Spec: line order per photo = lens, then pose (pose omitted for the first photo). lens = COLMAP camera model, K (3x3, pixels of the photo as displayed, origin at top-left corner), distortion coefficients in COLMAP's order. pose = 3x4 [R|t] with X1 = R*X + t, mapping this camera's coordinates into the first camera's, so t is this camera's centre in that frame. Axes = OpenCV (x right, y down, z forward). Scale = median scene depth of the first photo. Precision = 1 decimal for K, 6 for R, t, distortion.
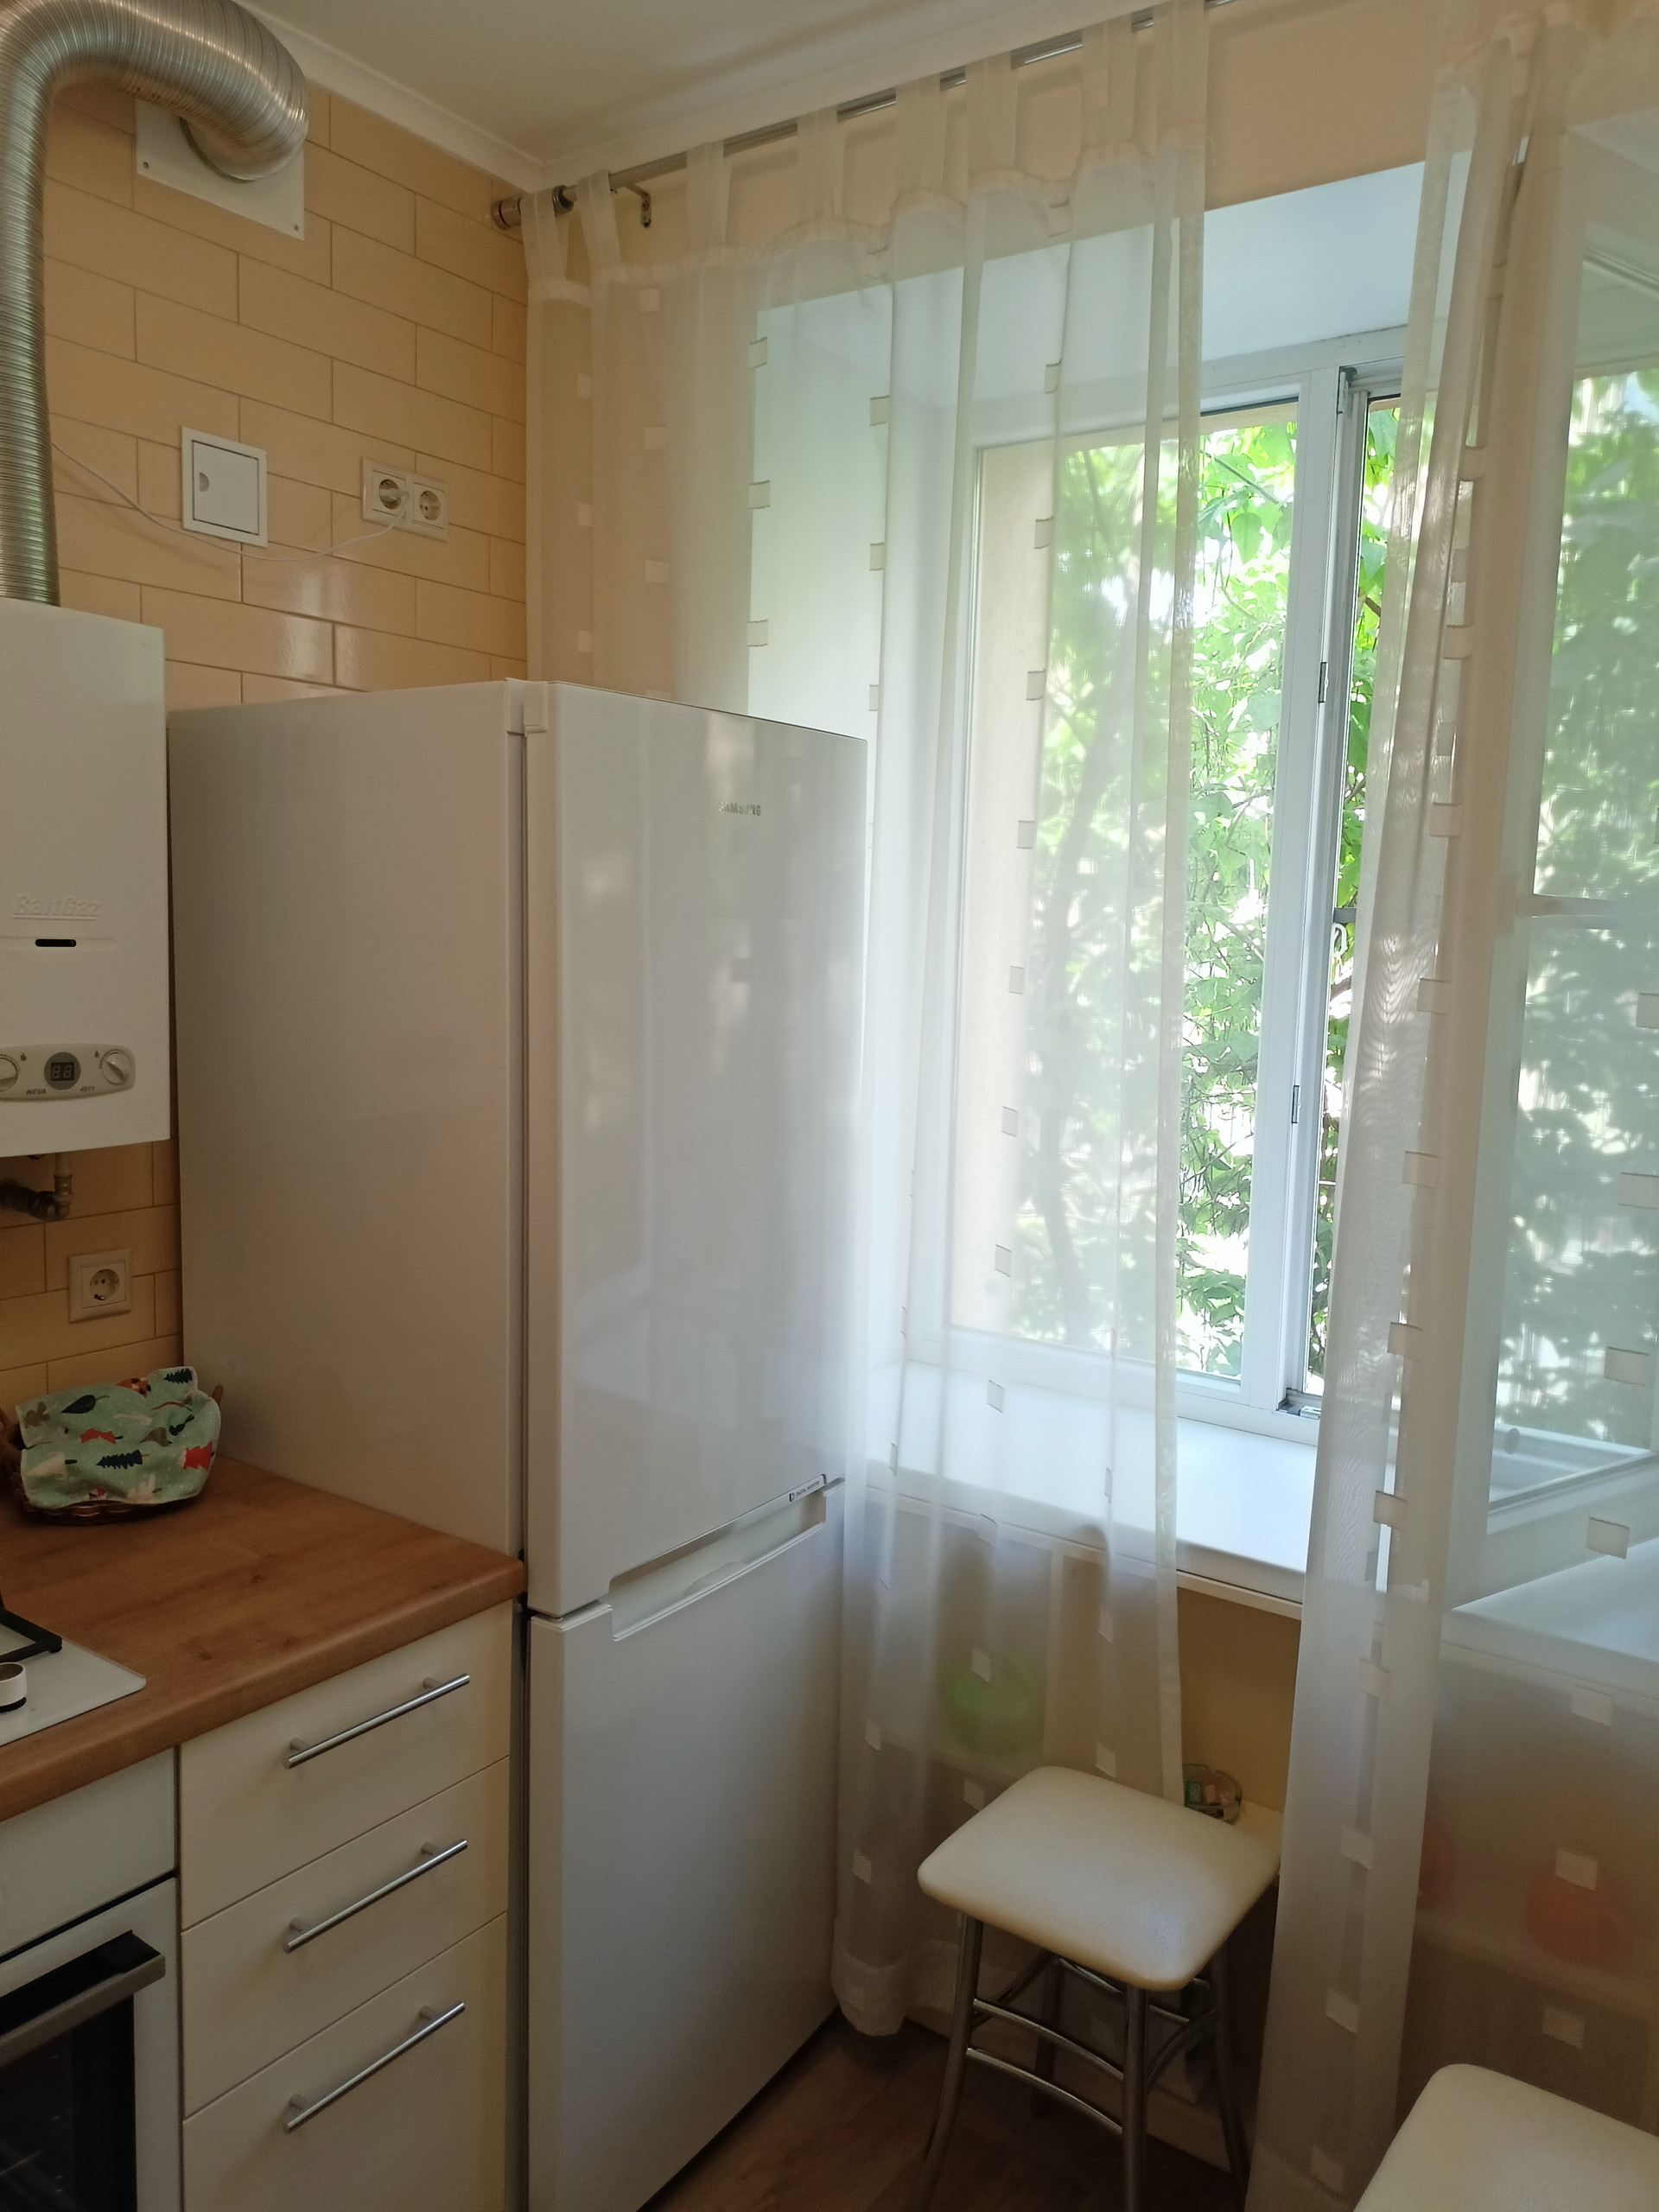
lens RADIAL K [[1648.6, 0, 838.0], [0, 1648.6, 1107.0], [0, 0, 1]] dist [0.089067, -0.140297]
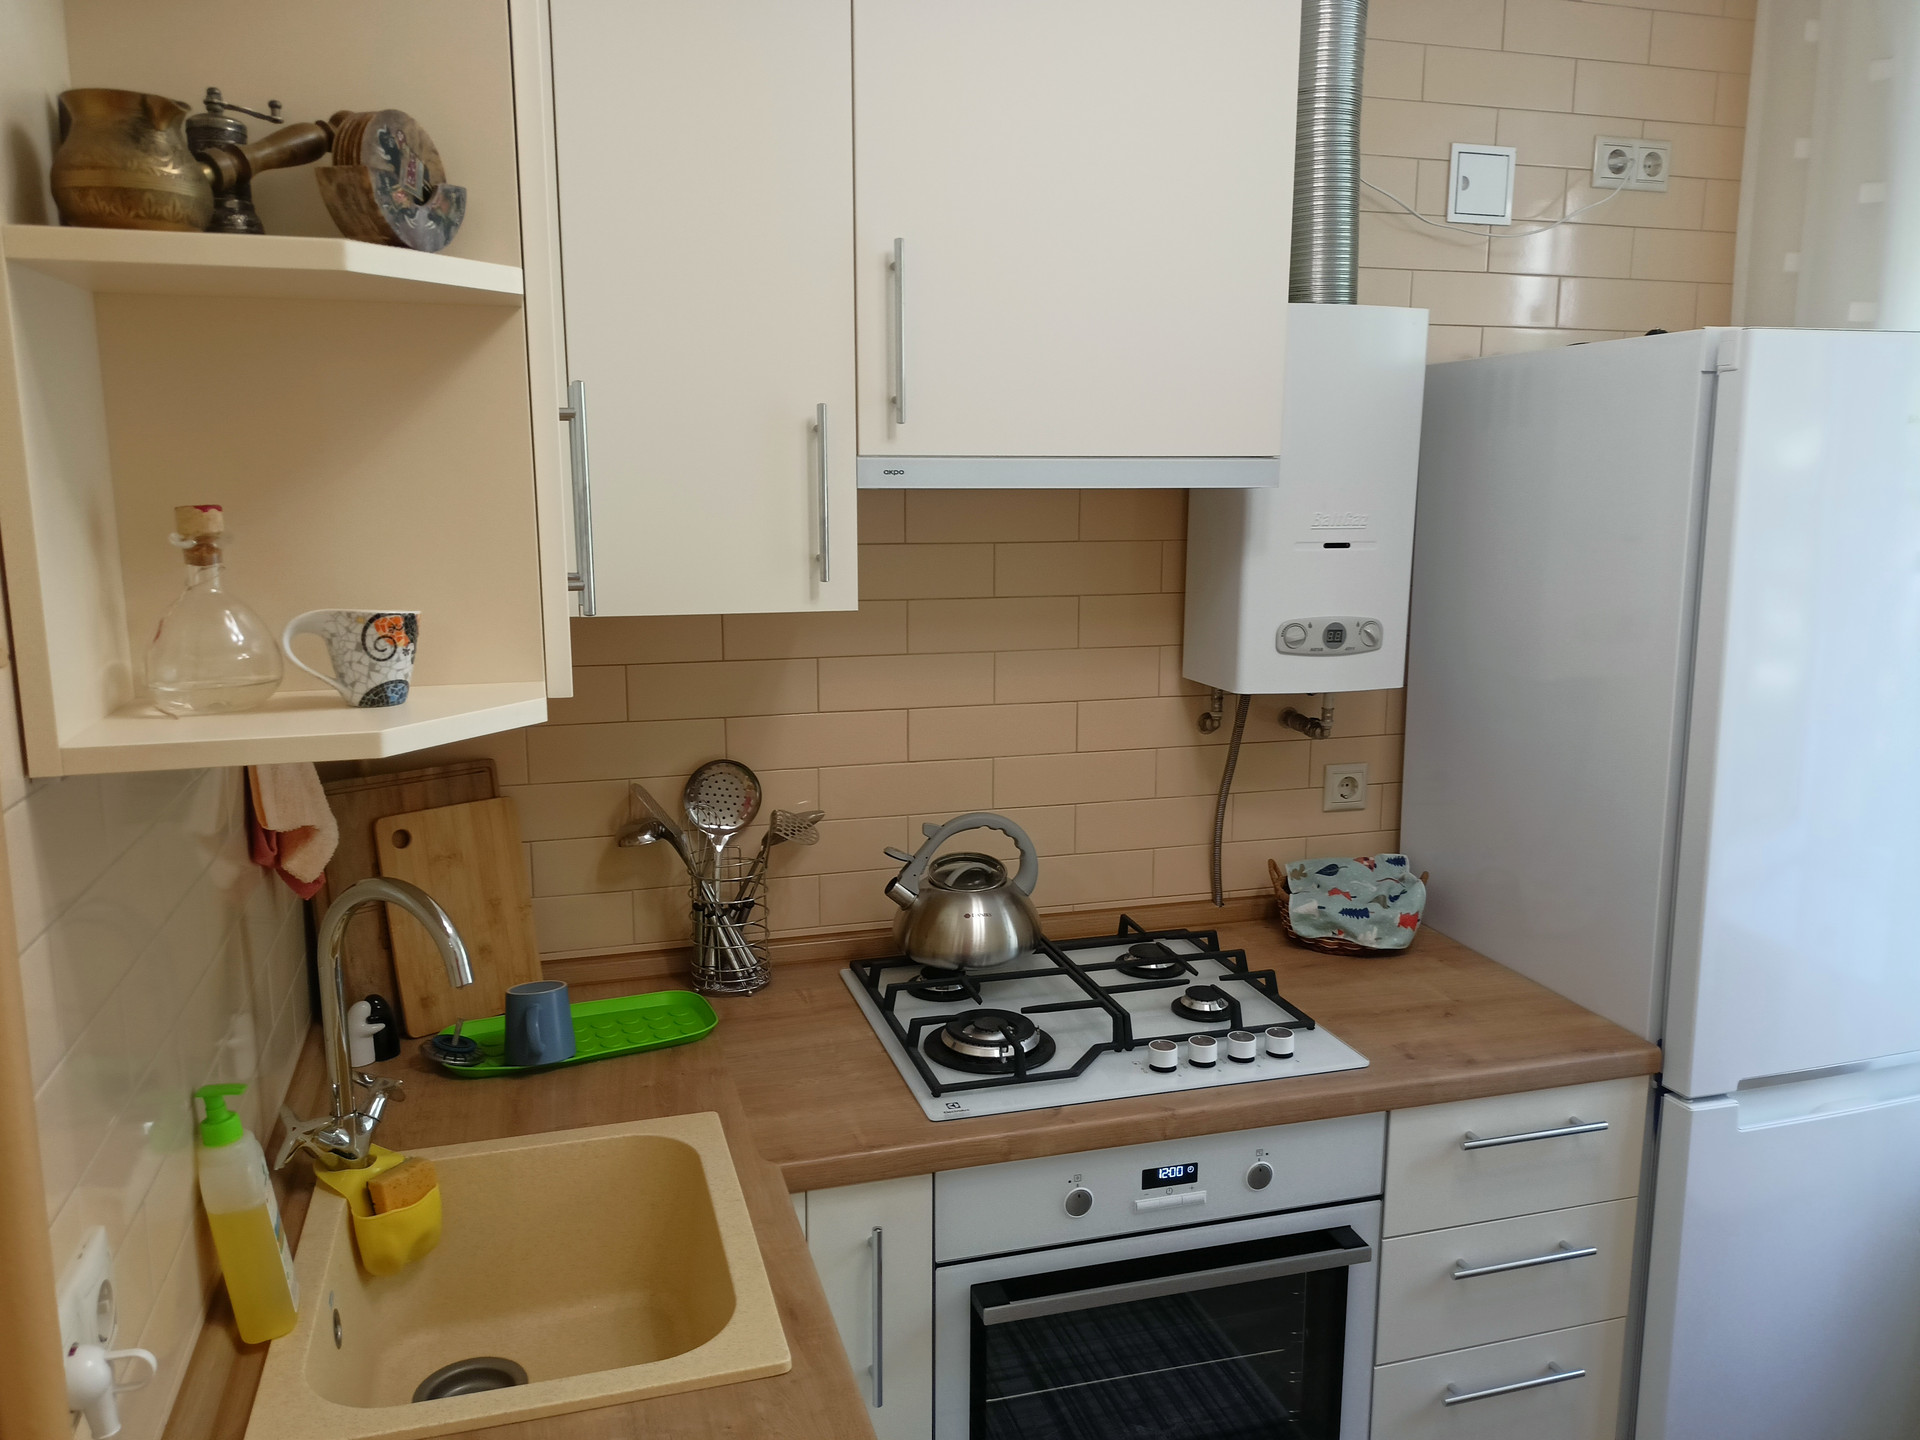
lens RADIAL K [[1431.0, 0, 948.3], [0, 1431.0, 713.7], [0, 0, 1]] dist [0.089067, -0.140297]
pose [[0.781517, 0.080179, -0.618711, 0.040669], [-0.048313, 0.996507, 0.068112, -0.020856], [0.622011, -0.023339, 0.782661, -0.155560]]
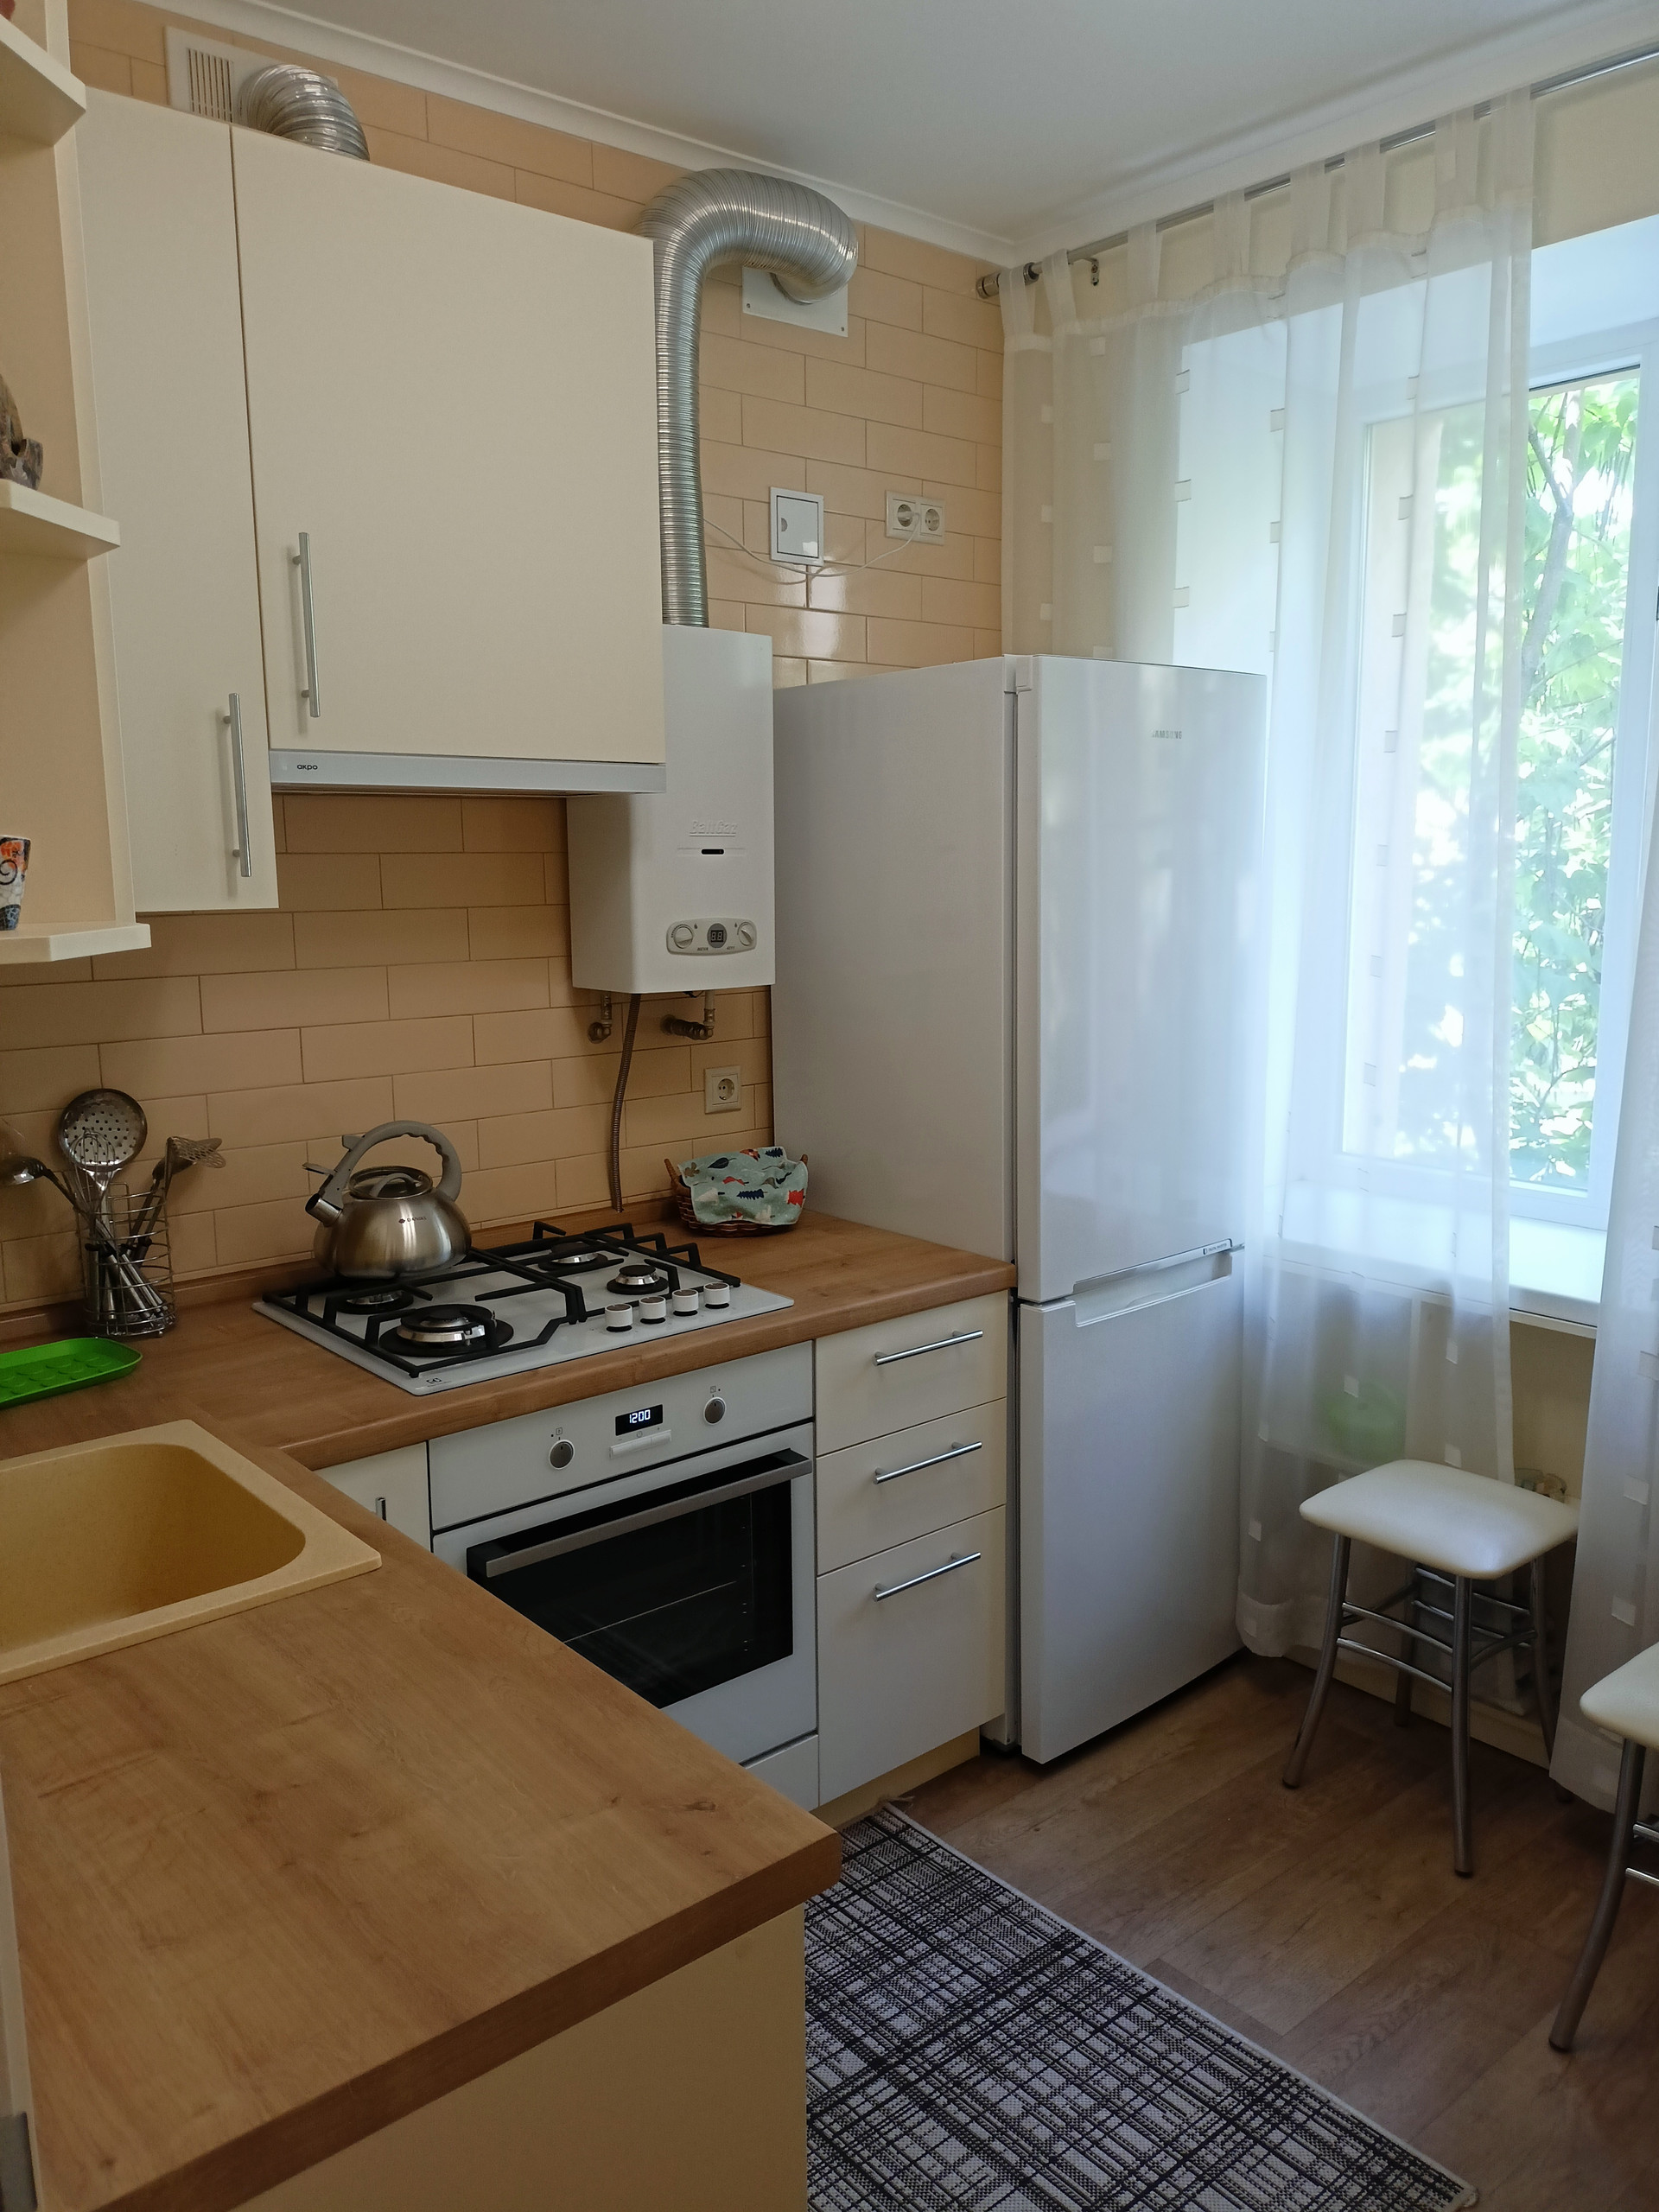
lens RADIAL K [[1648.6, 0, 838.0], [0, 1648.6, 1107.0], [0, 0, 1]] dist [0.089067, -0.140297]
pose [[0.968239, 0.002903, -0.250008, 0.022069], [0.008404, 0.998990, 0.044146, 0.062949], [0.249884, -0.044845, 0.967237, -0.406985]]
